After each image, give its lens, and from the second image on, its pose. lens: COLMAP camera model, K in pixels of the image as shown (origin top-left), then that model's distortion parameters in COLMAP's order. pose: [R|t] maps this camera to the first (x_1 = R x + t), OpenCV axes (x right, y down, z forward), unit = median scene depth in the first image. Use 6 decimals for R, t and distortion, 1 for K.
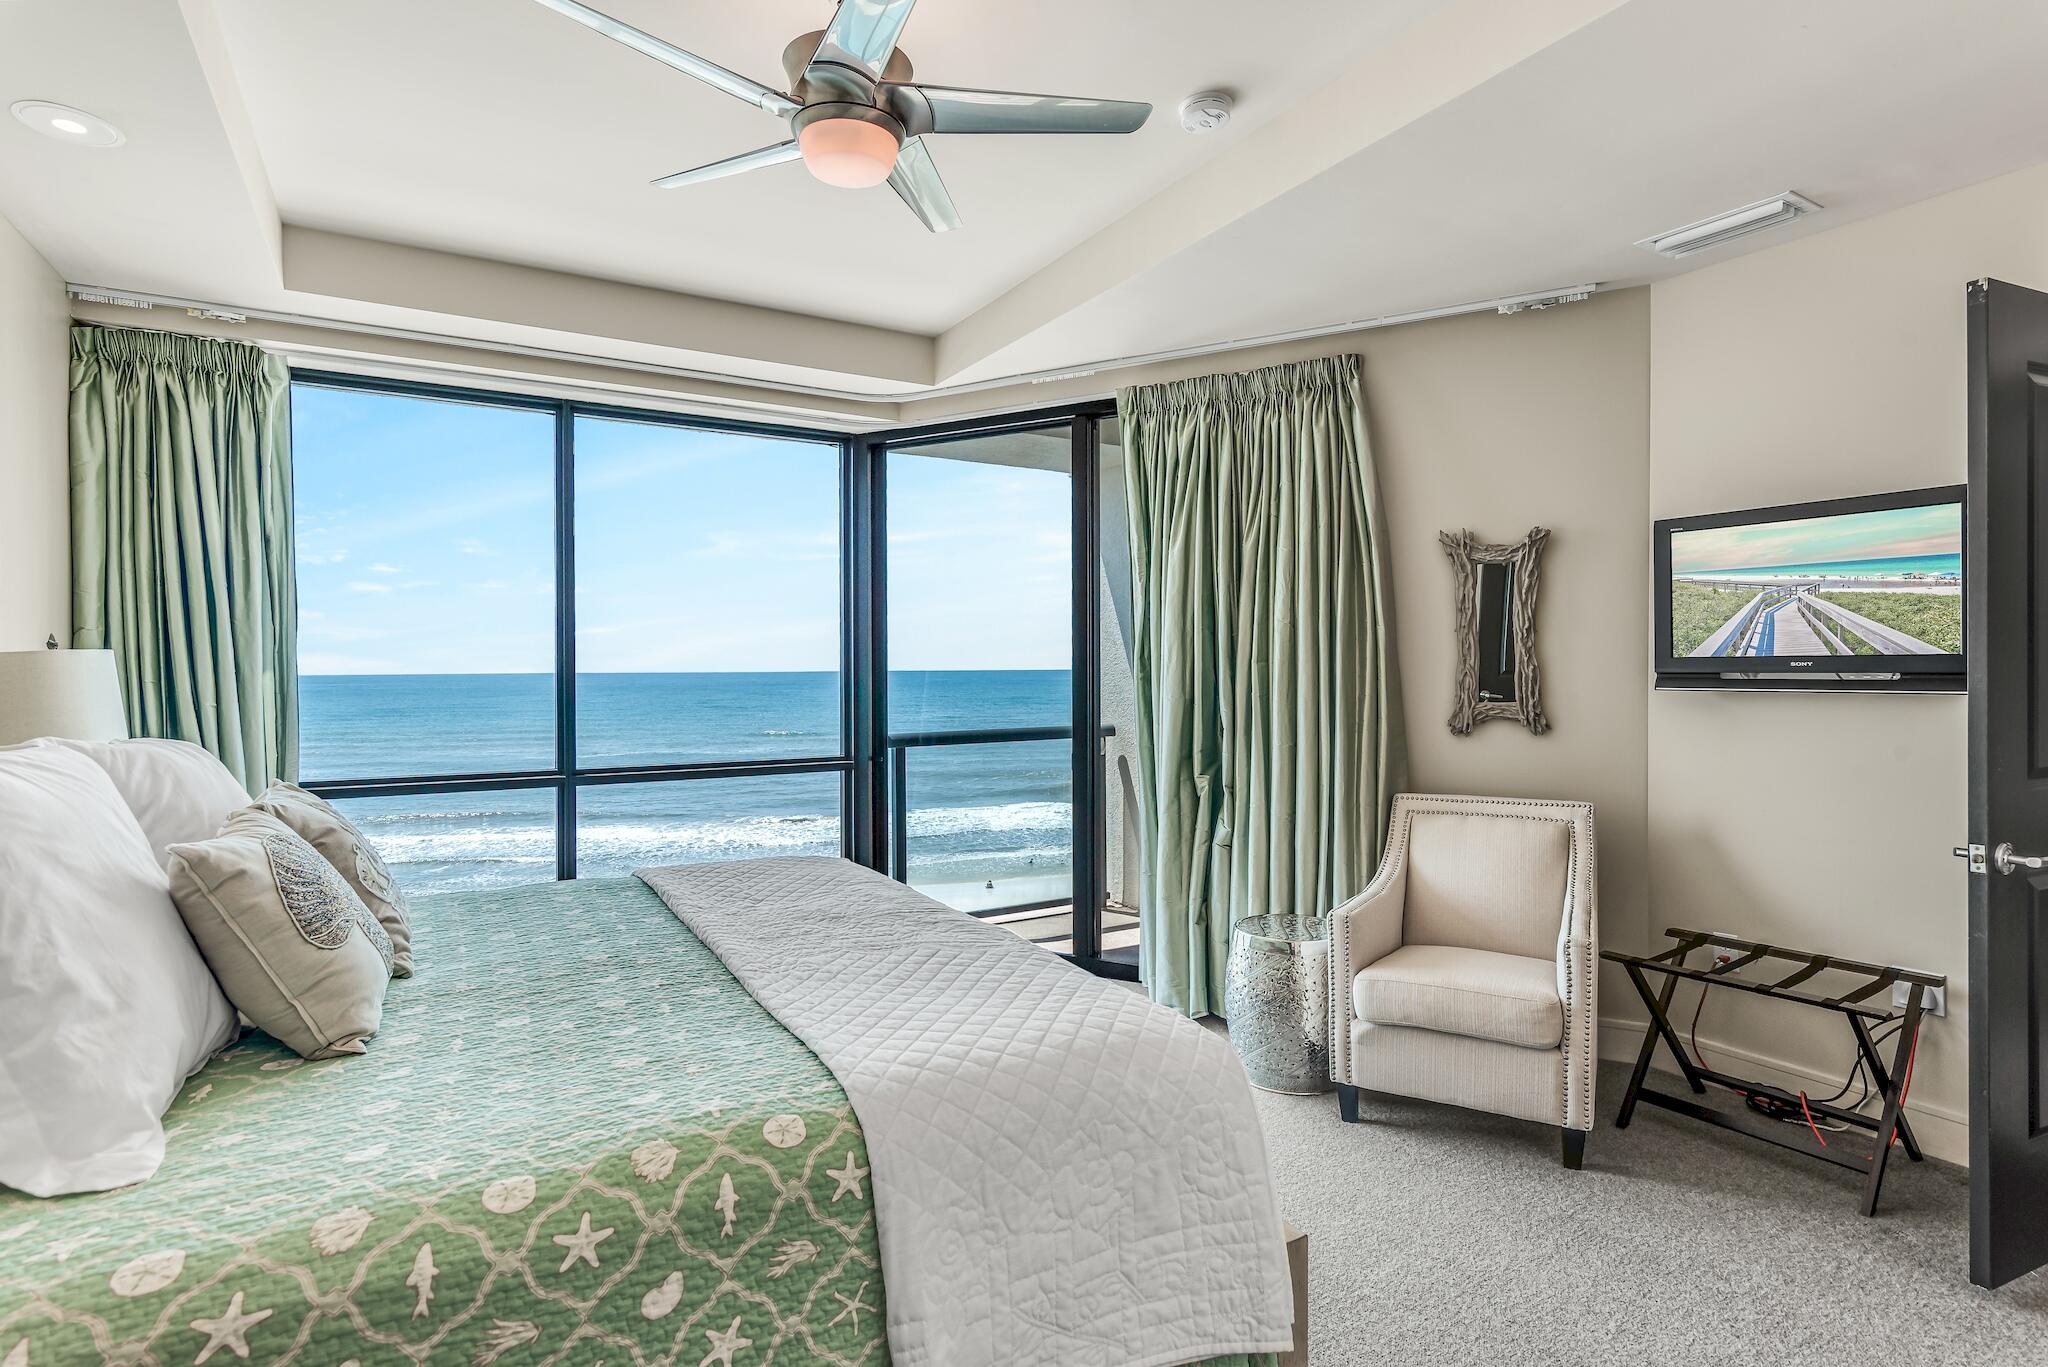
lens RADIAL K [[1024.5, 0, 994.3], [0, 1024.5, 687.8], [0, 0, 1]] dist [0.003990, 0.001150]
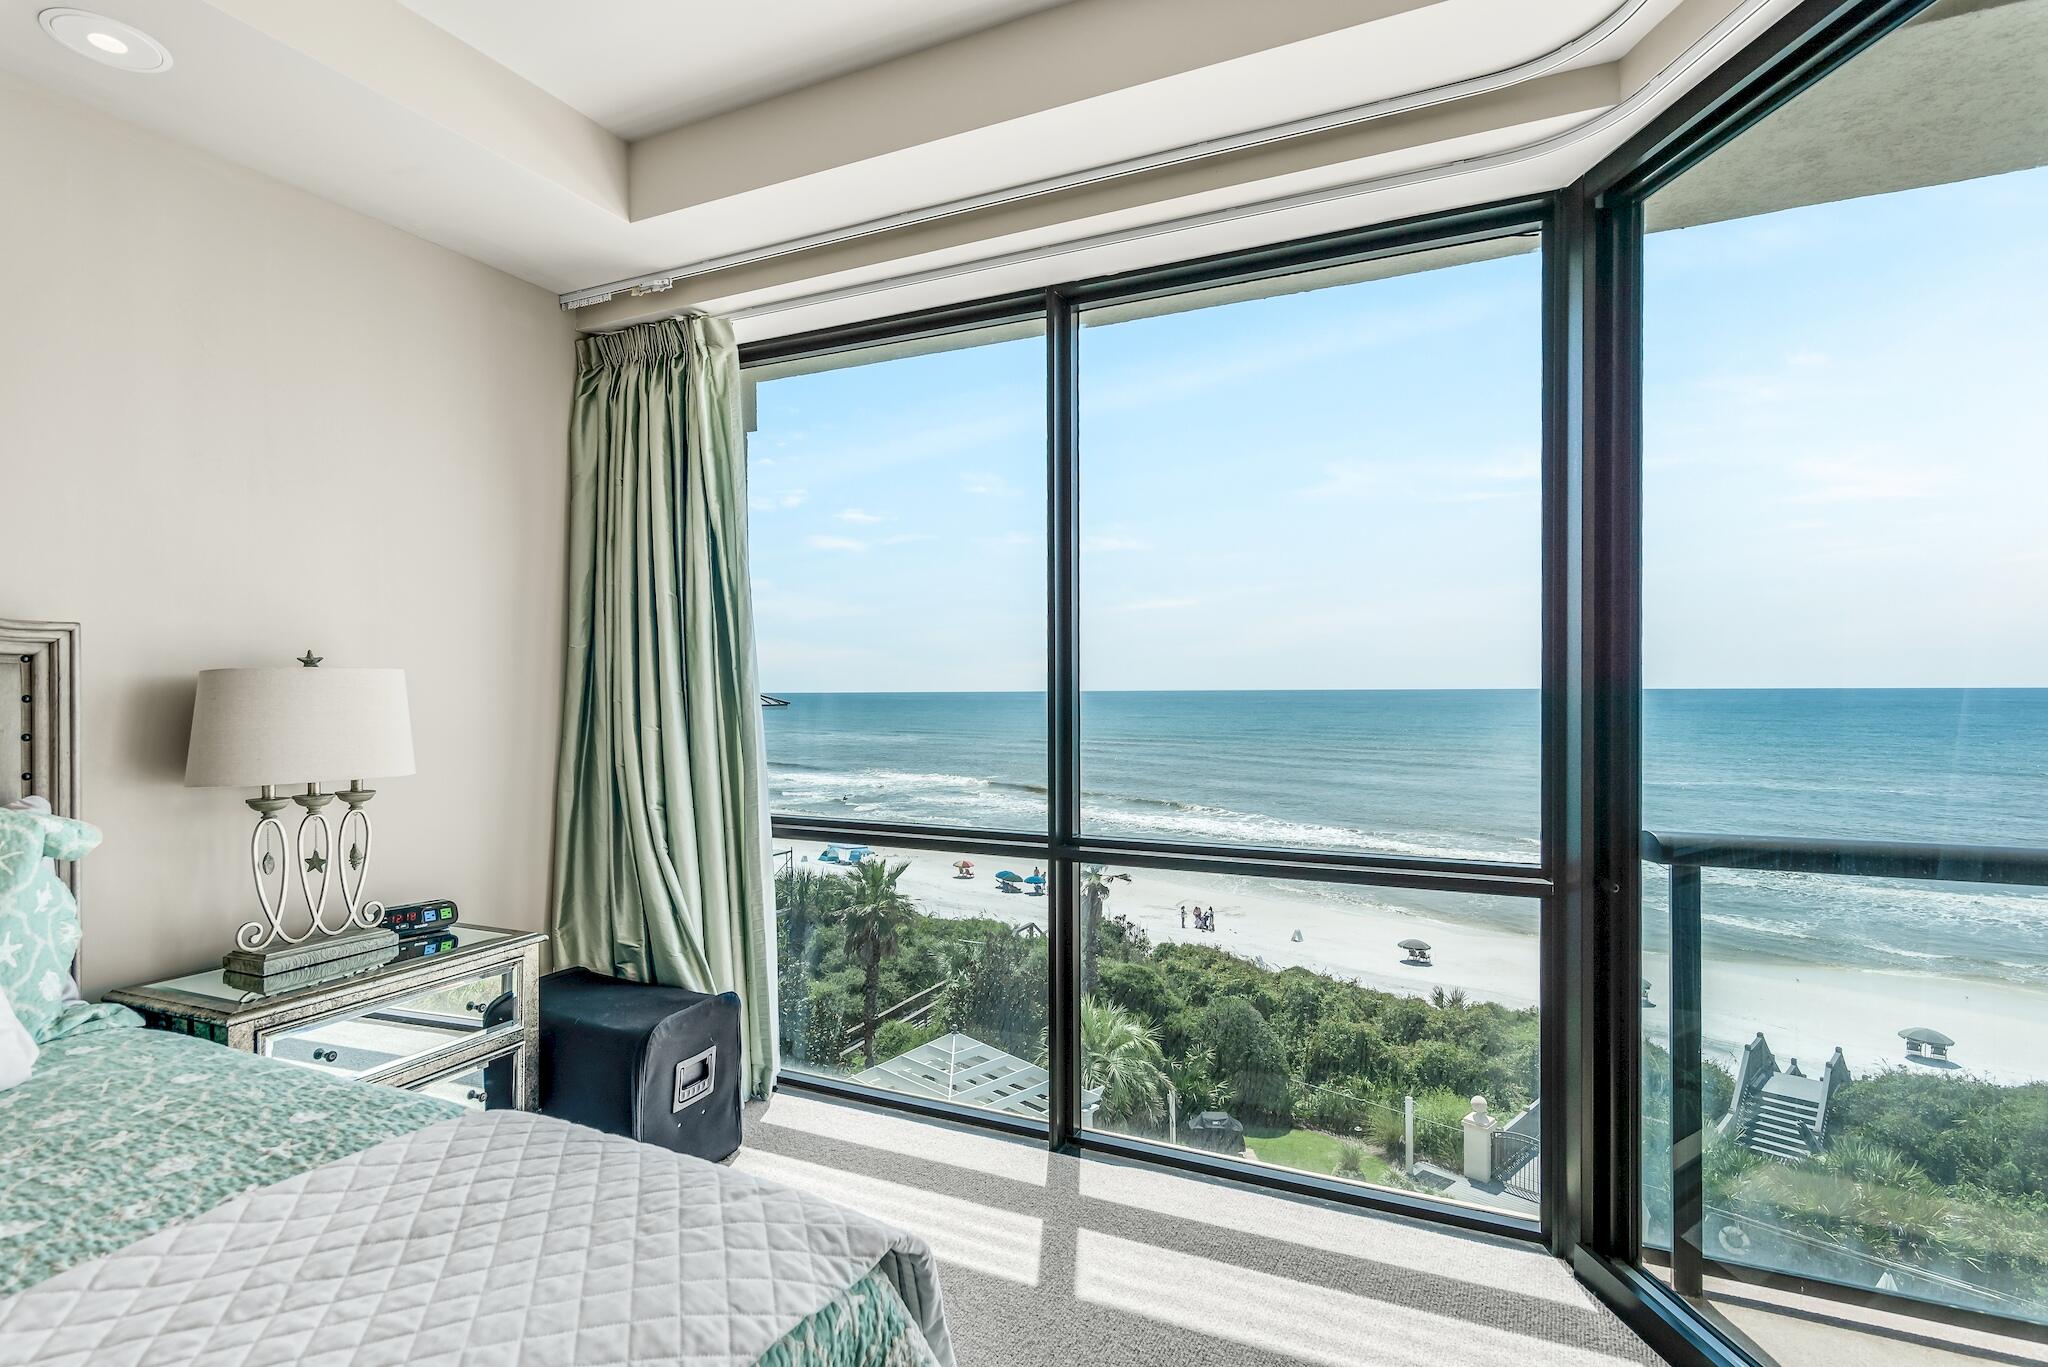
lens RADIAL K [[1024.5, 0, 1026.0], [0, 1024.5, 679.5], [0, 0, 1]] dist [0.003990, 0.001150]
pose [[0.582095, -0.003242, -0.813114, 0.142006], [-0.012741, 0.999833, -0.013108, -0.015316], [0.813021, 0.017990, 0.581956, 0.698824]]
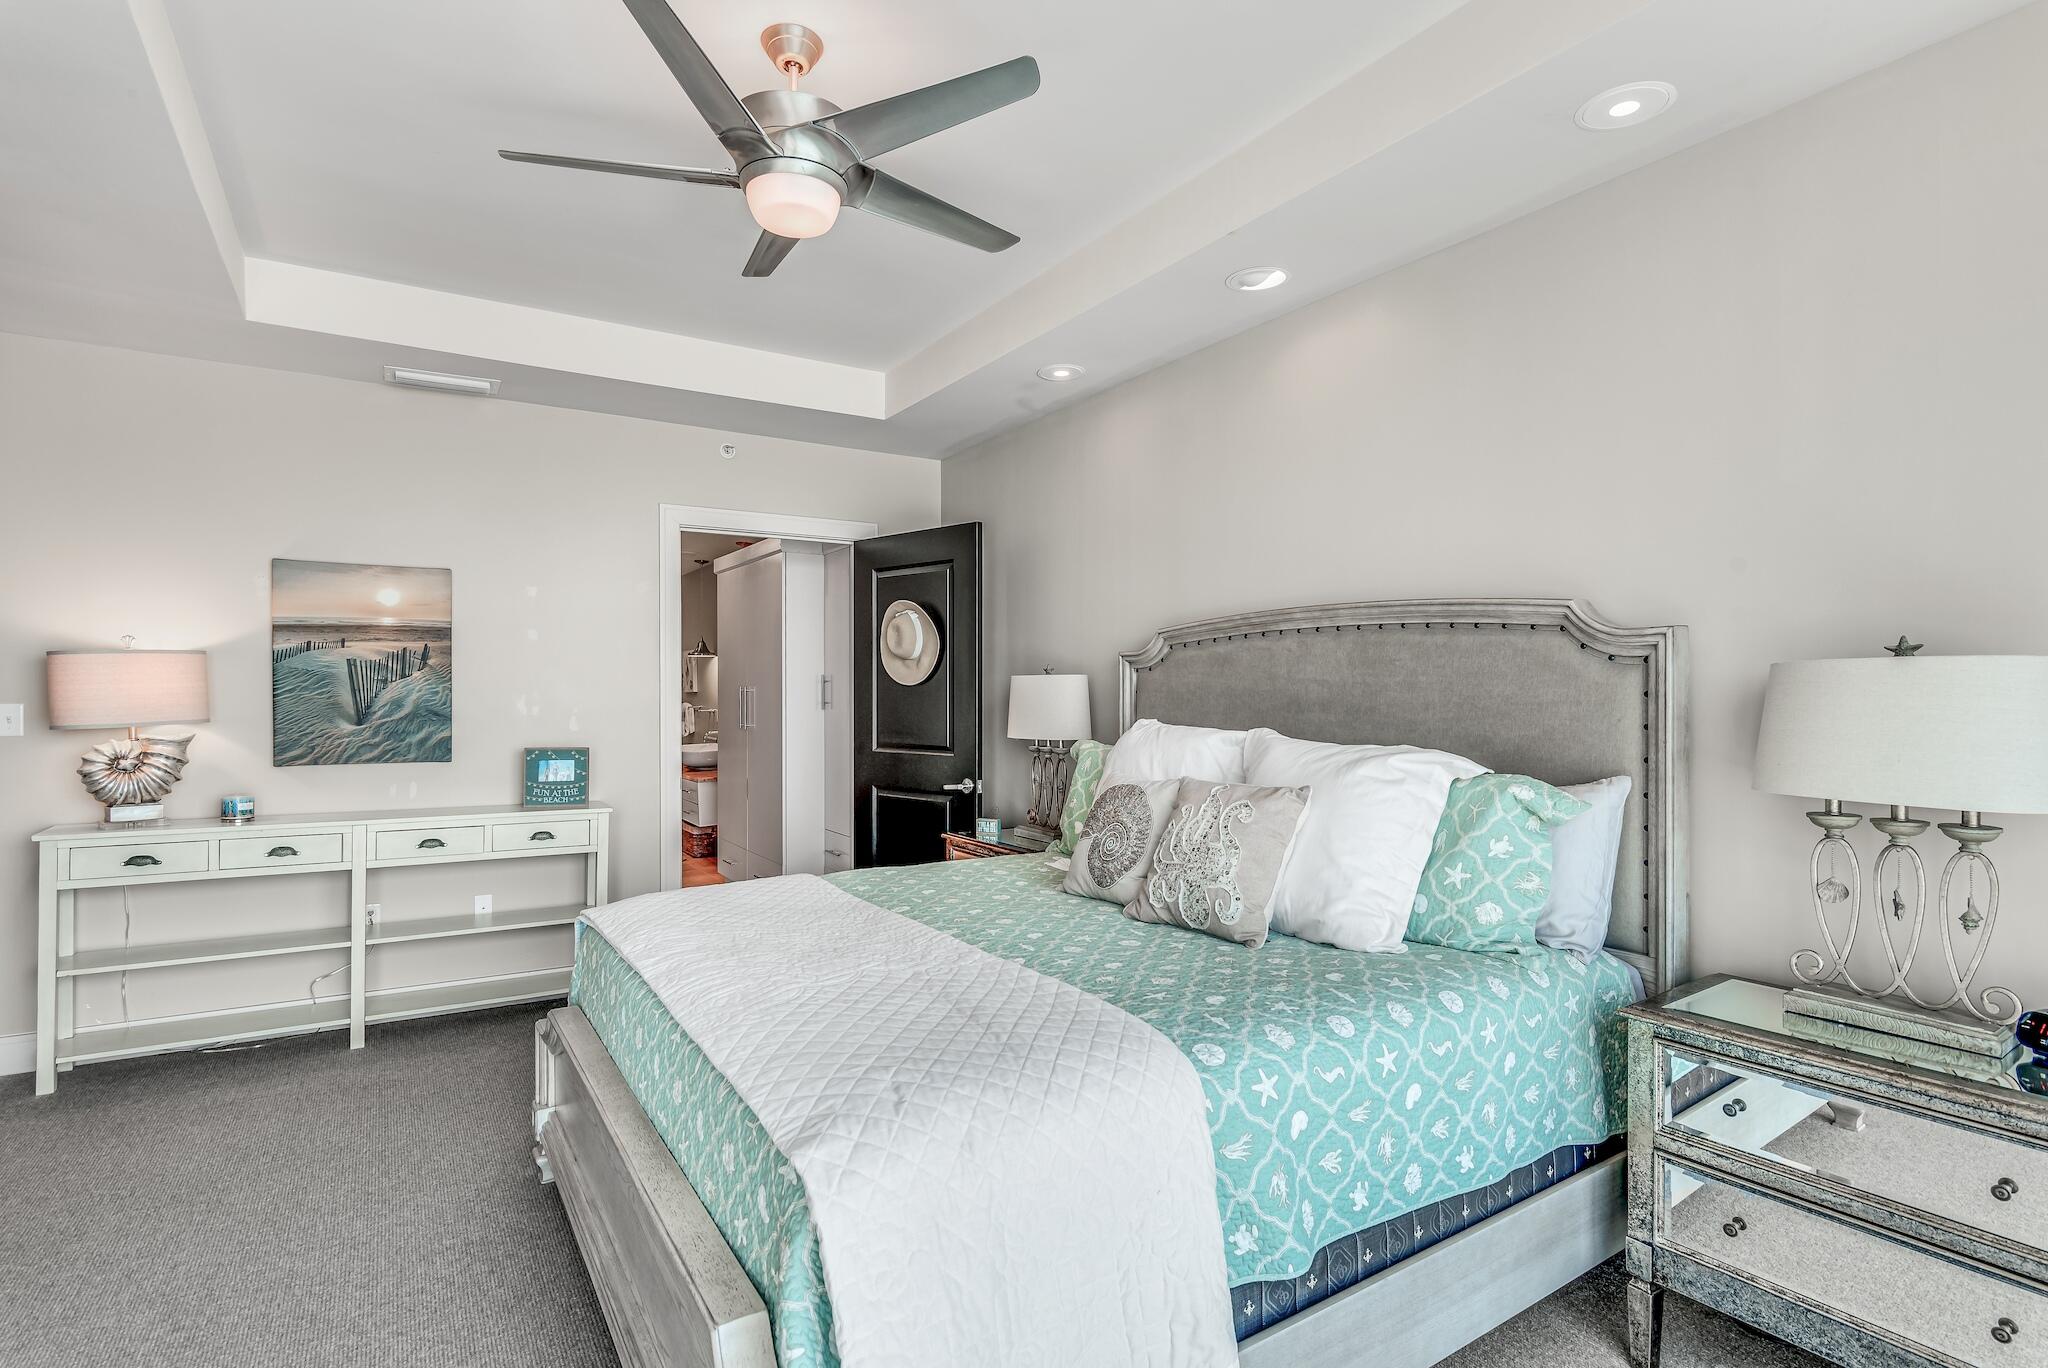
lens RADIAL K [[1024.5, 0, 1022.0], [0, 1024.5, 685.7], [0, 0, 1]] dist [0.003990, 0.001150]
pose [[-0.999296, 0.013687, -0.034936, -0.195470], [0.013042, 0.999741, 0.018637, -0.027181], [0.035182, 0.018168, -0.999216, 1.205334]]
